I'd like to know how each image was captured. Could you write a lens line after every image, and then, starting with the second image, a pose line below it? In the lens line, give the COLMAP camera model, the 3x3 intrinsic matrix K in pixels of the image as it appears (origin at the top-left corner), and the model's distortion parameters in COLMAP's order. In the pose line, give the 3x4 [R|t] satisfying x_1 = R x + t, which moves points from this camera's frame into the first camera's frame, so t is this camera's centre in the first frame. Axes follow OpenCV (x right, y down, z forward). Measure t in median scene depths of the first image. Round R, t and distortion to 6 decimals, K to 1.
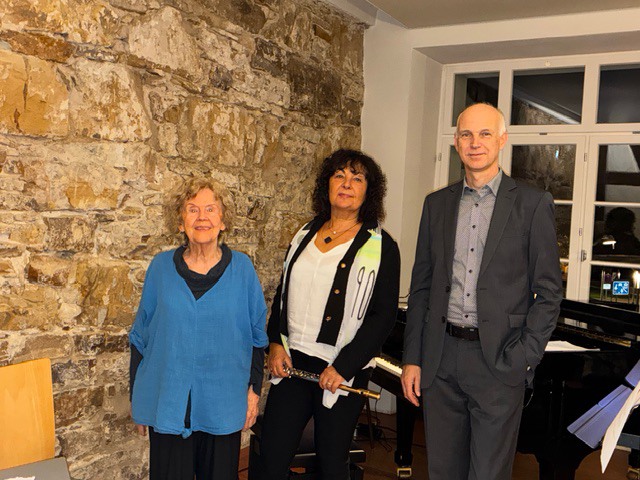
lens RADIAL K [[732.9, 0, 320.3], [0, 732.9, 234.2], [0, 0, 1]] dist [0.039744, 0.000000]
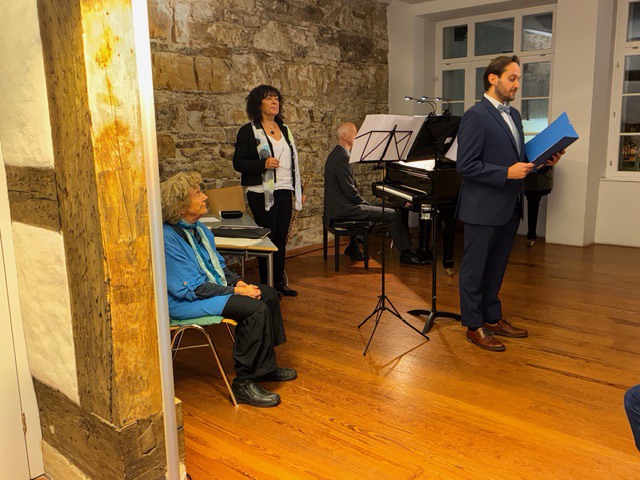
lens RADIAL K [[579.8, 0, 322.1], [0, 579.8, 235.2], [0, 0, 1]] dist [-0.009500, 0.000000]
pose [[0.982723, -0.046033, -0.179268, 0.180766], [0.074260, 0.985263, 0.154083, 0.038180], [0.169533, -0.164733, 0.971659, -0.592935]]
